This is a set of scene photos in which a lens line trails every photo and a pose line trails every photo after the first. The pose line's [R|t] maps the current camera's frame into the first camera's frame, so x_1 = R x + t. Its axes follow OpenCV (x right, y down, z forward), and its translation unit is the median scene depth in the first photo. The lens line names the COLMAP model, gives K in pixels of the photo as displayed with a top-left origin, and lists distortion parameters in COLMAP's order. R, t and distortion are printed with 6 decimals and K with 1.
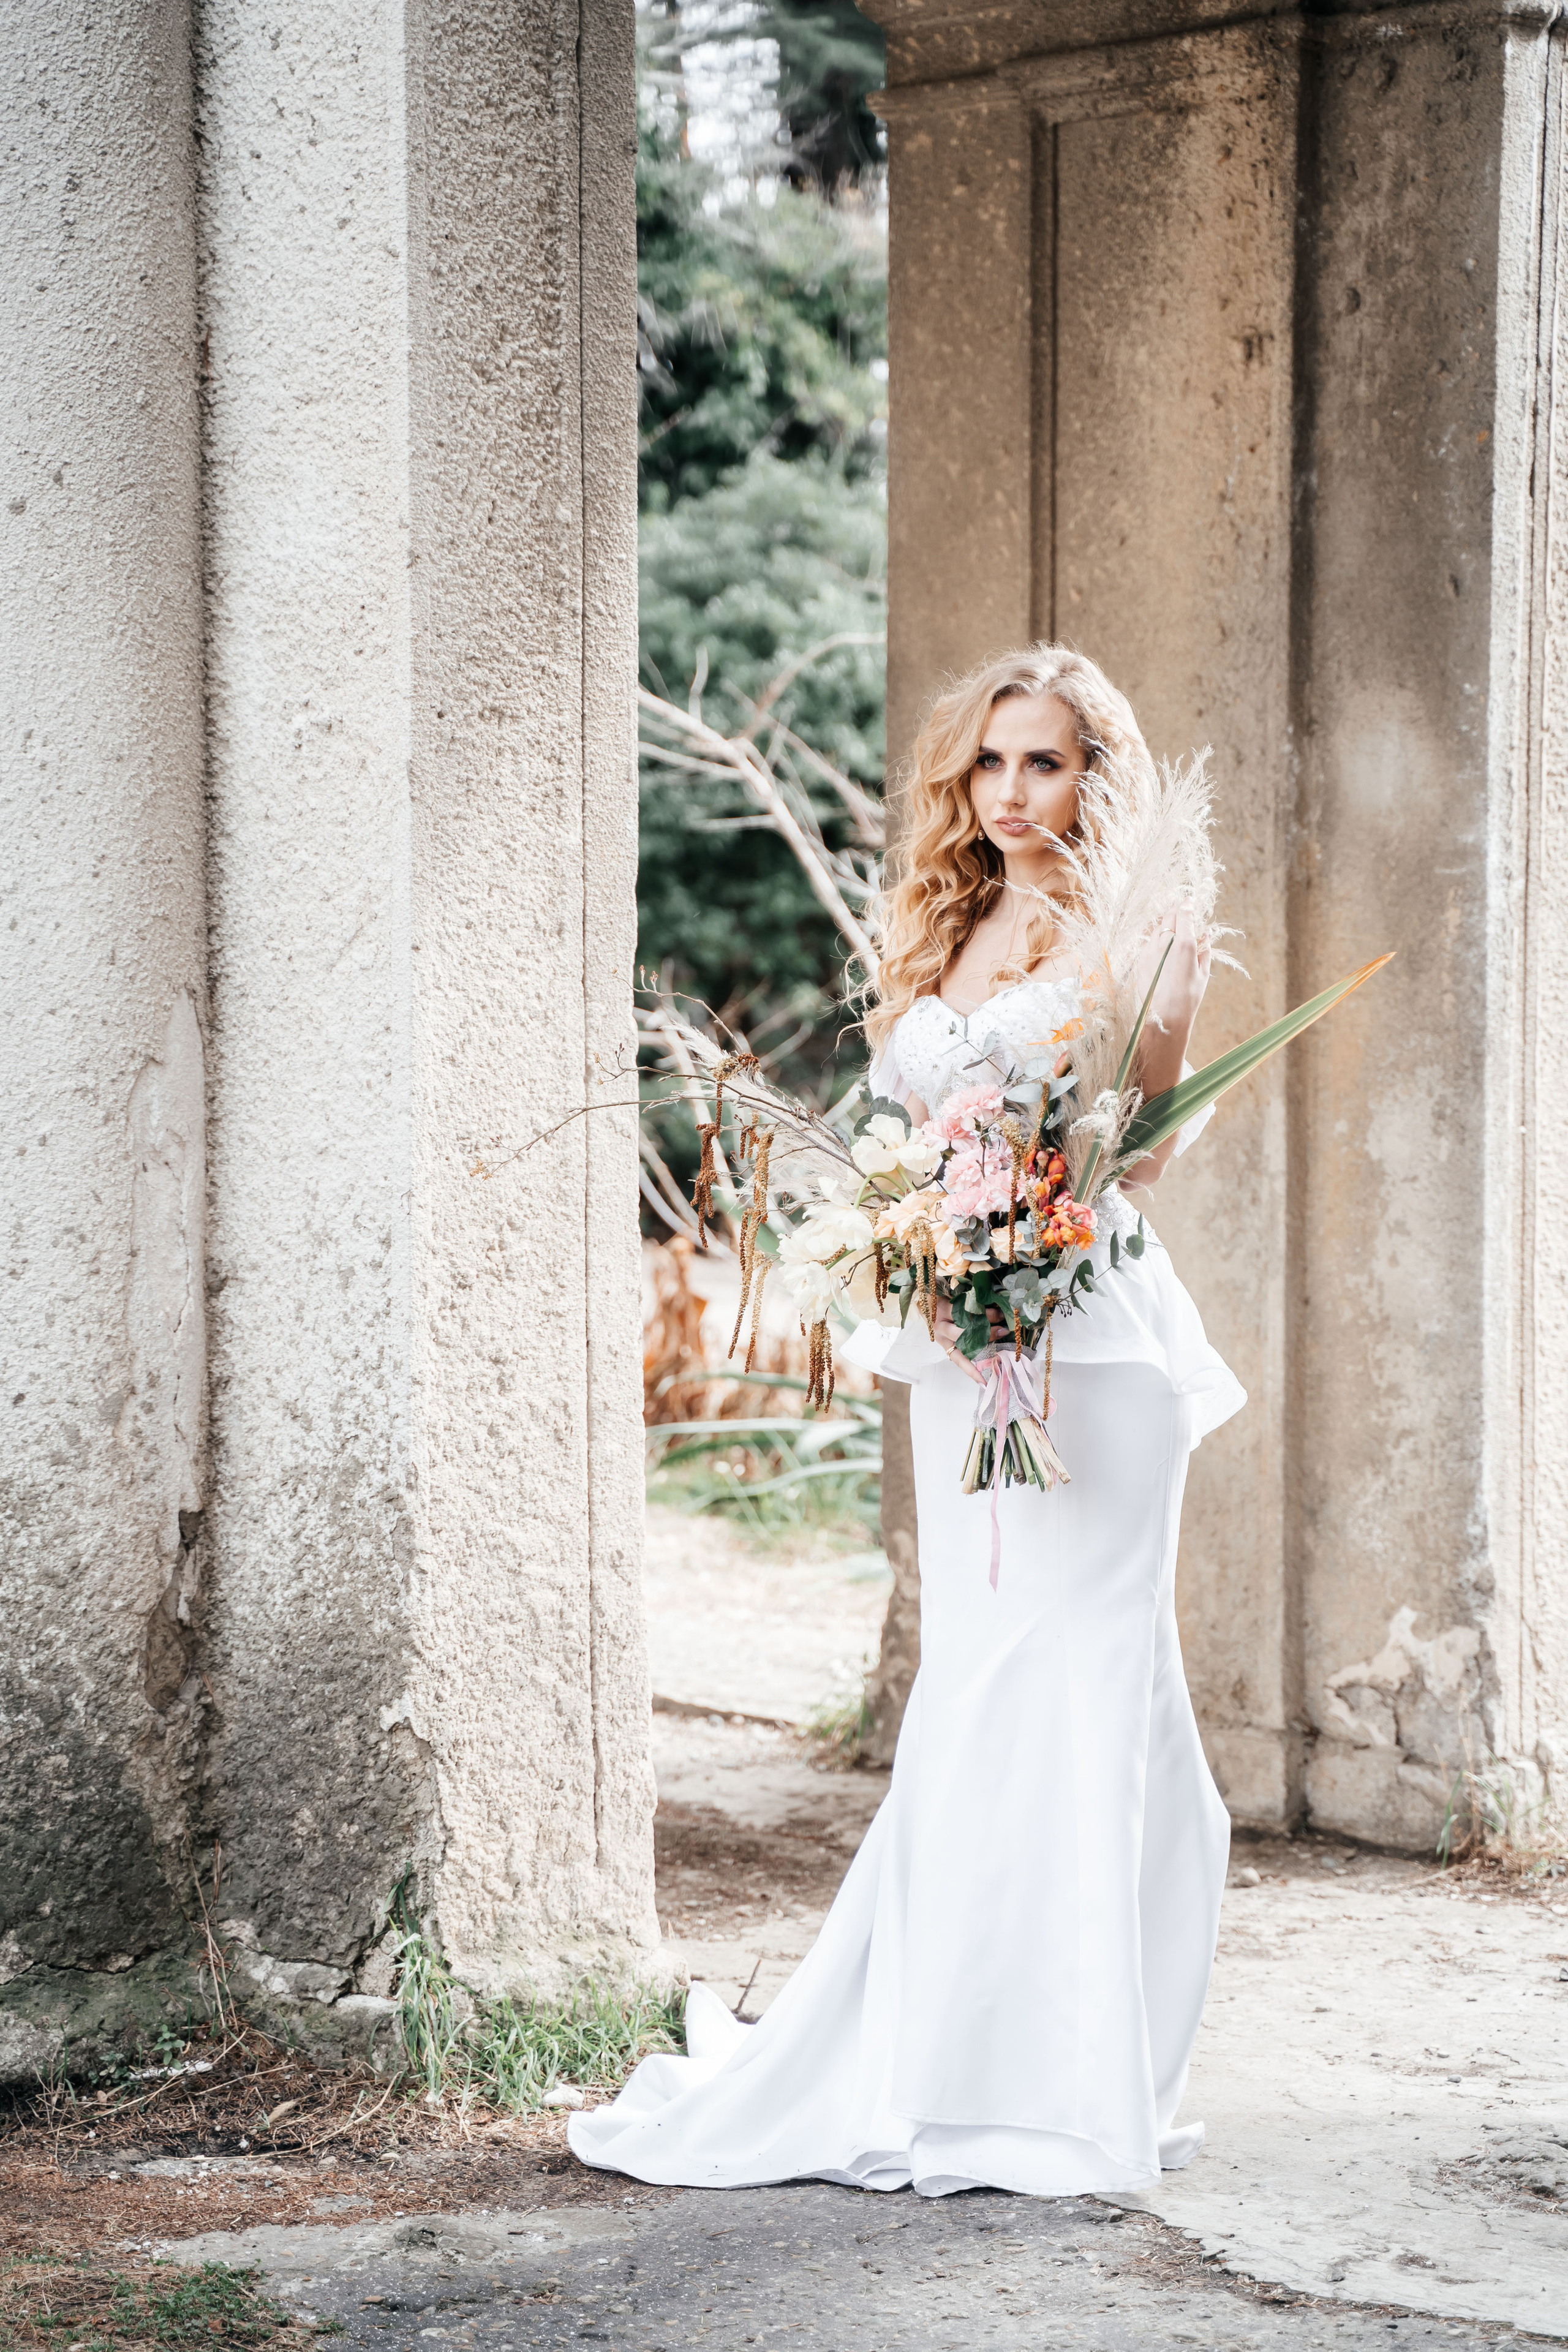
lens RADIAL K [[4880.9, 0, 782.0], [0, 4880.9, 1170.5], [0, 0, 1]] dist [0.293354, 0.000000]
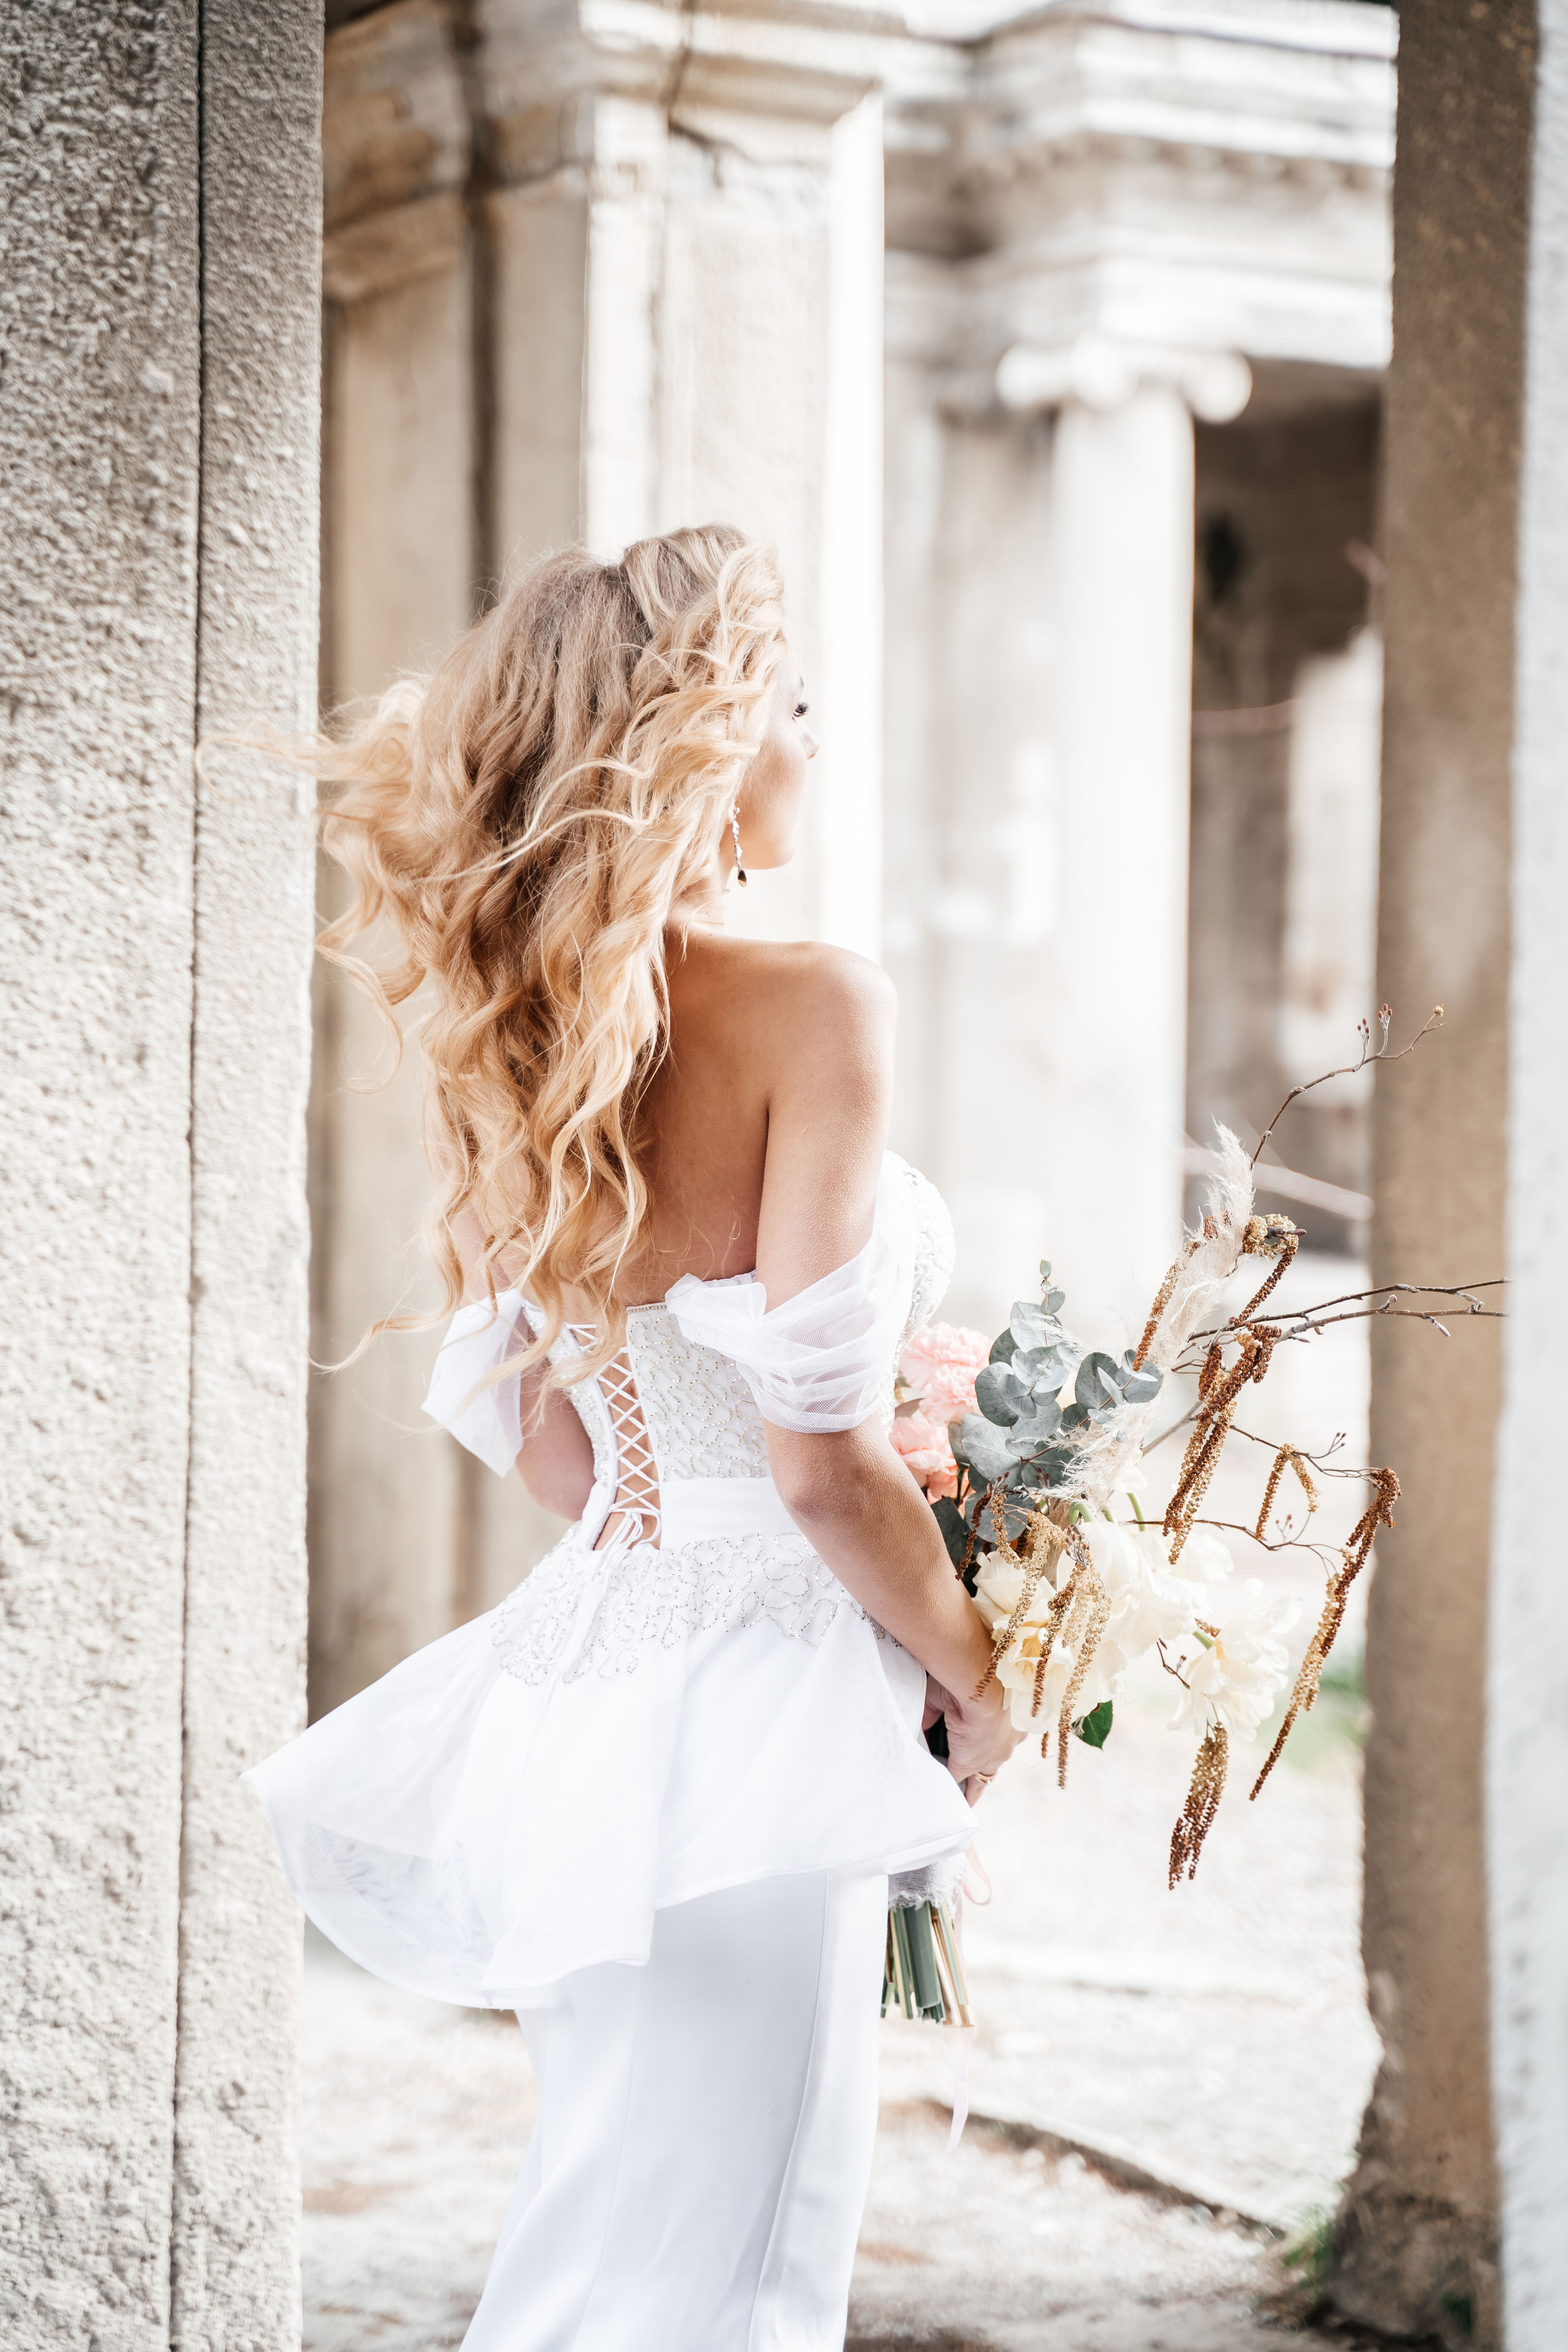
lens RADIAL K [[4880.9, 0, 775.5], [0, 4880.9, 1166.4], [0, 0, 1]] dist [0.293354, 0.000000]
pose [[0.948305, 0.013970, -0.317052, 0.176977], [-0.027243, 0.998926, -0.037469, -0.011333], [0.316188, 0.044169, 0.947668, 0.348405]]
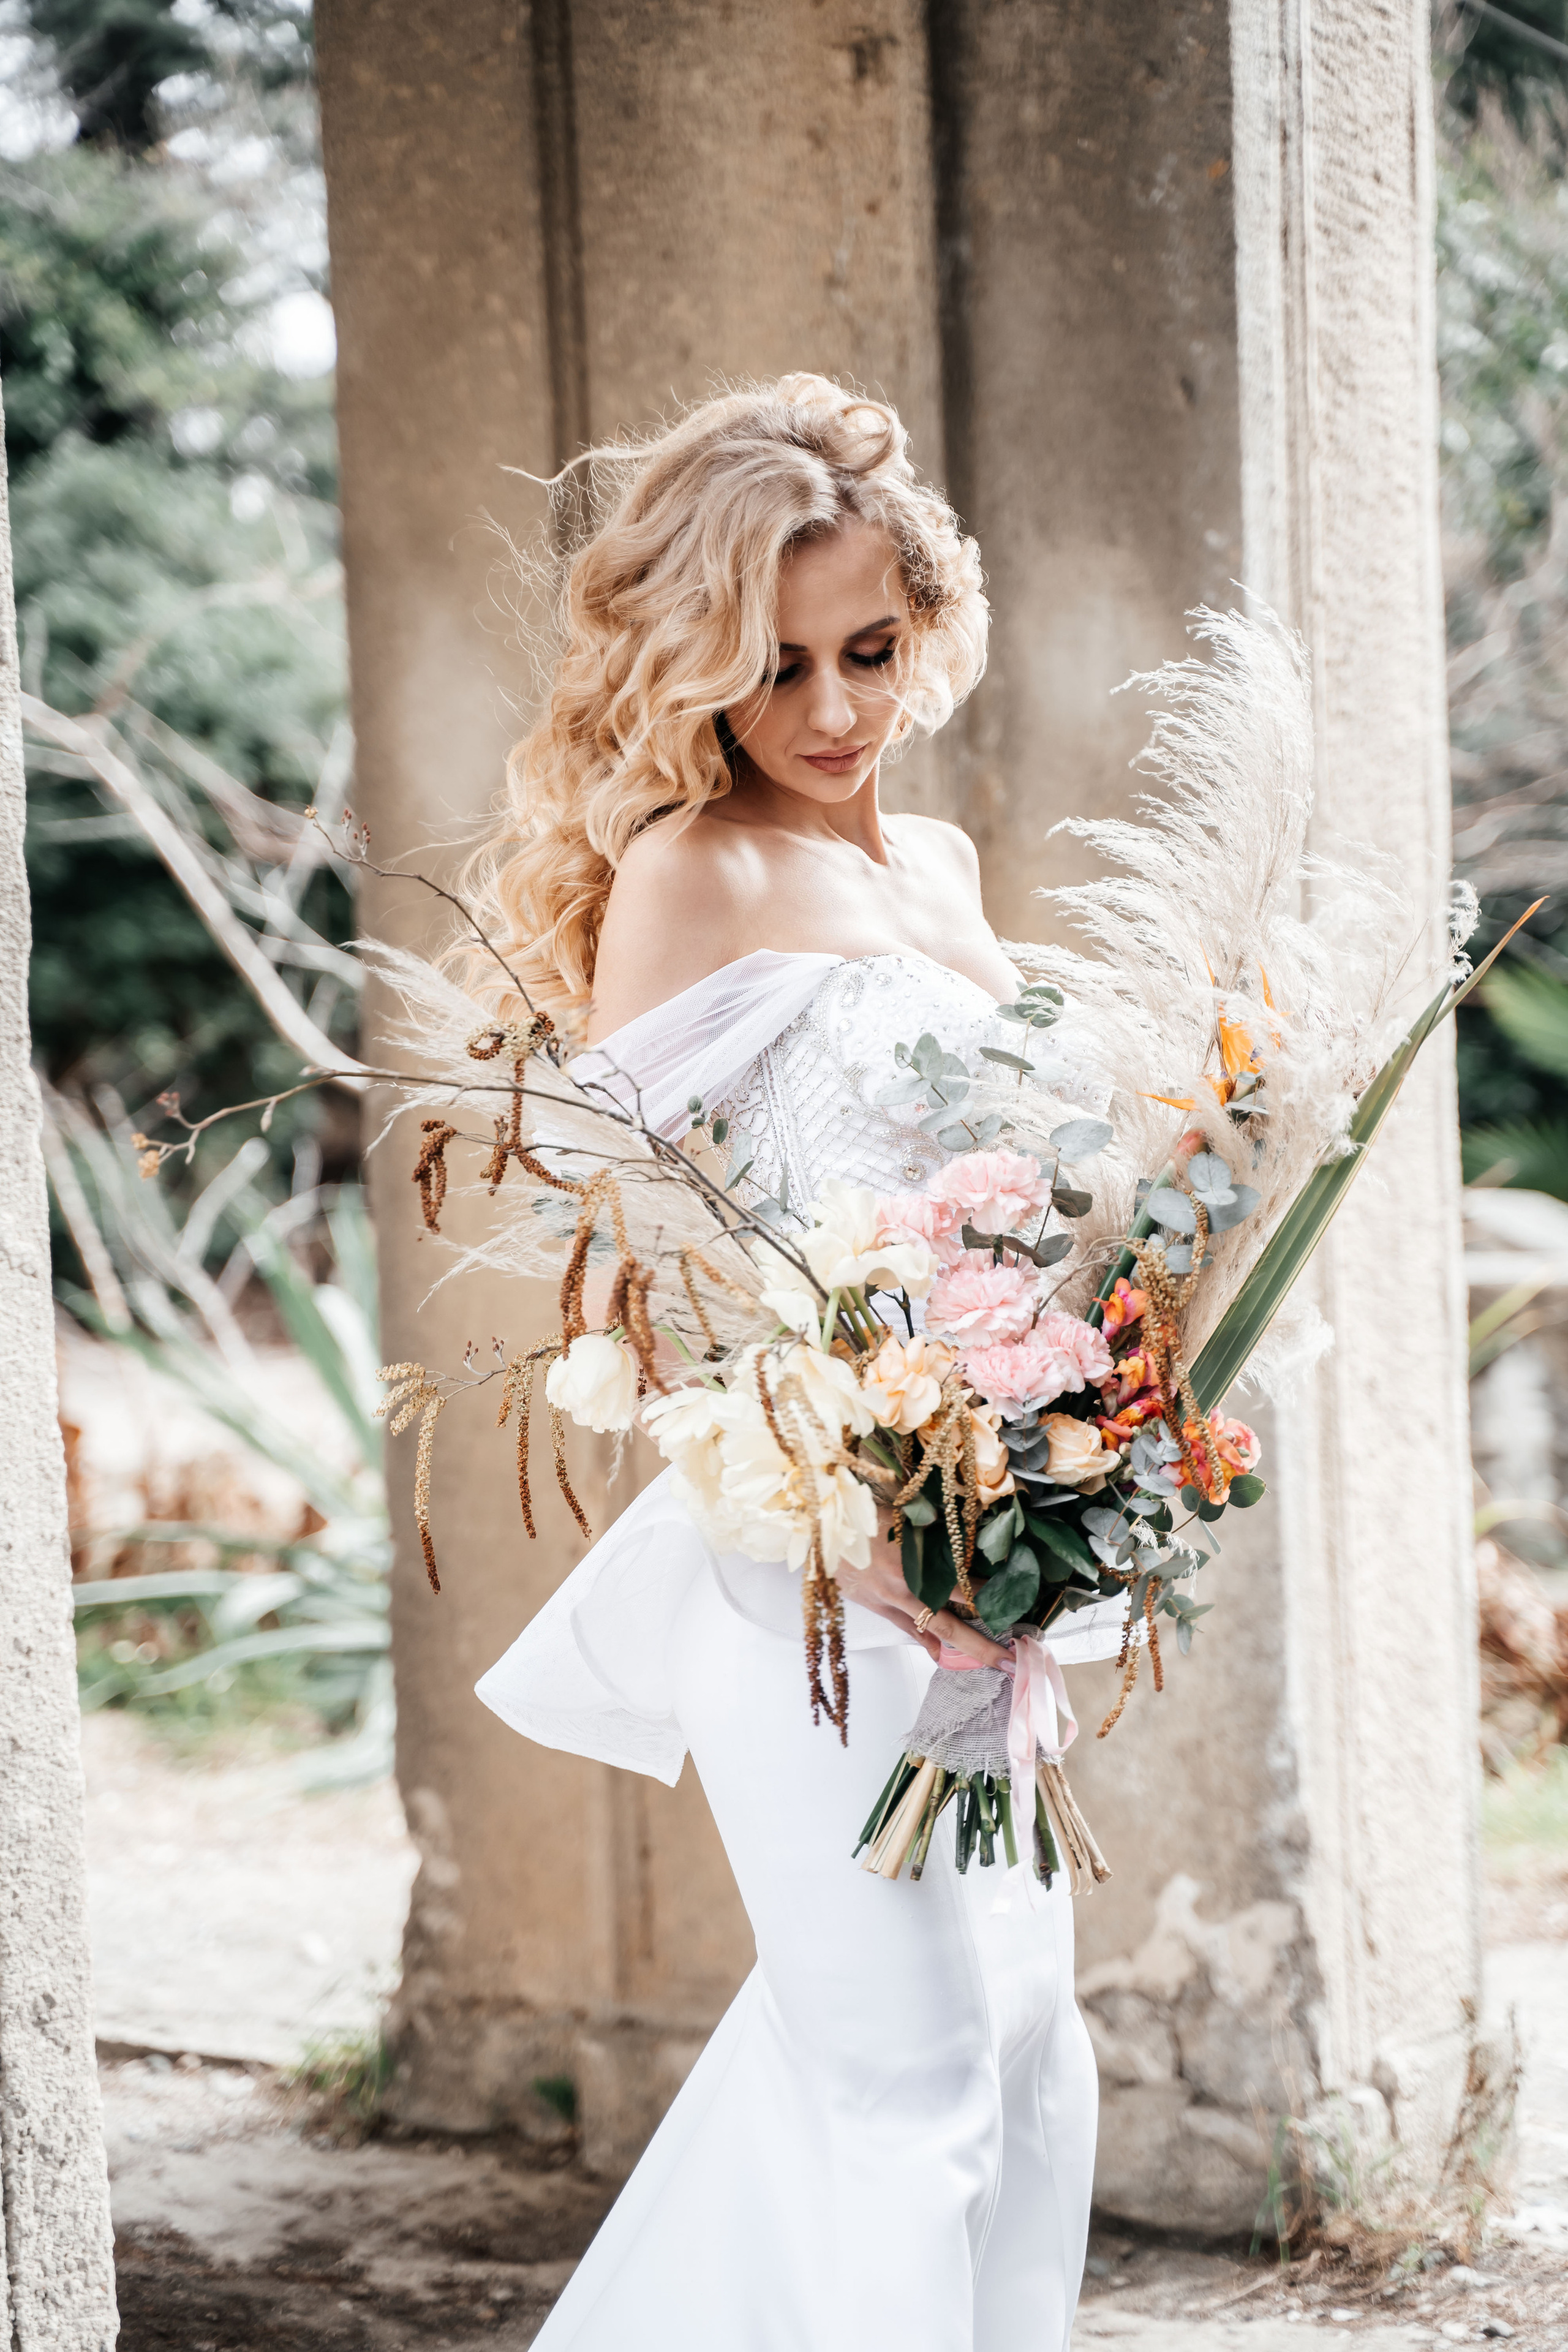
lens RADIAL K [[4880.9, 0, 782.2], [0, 4880.9, 1163.4], [0, 0, 1]] dist [0.293354, 0.000000]
pose [[0.989488, -0.048846, 0.136117, -0.017766], [0.050132, 0.998724, -0.006034, -0.009718], [-0.135649, 0.012794, 0.990674, 0.326206]]
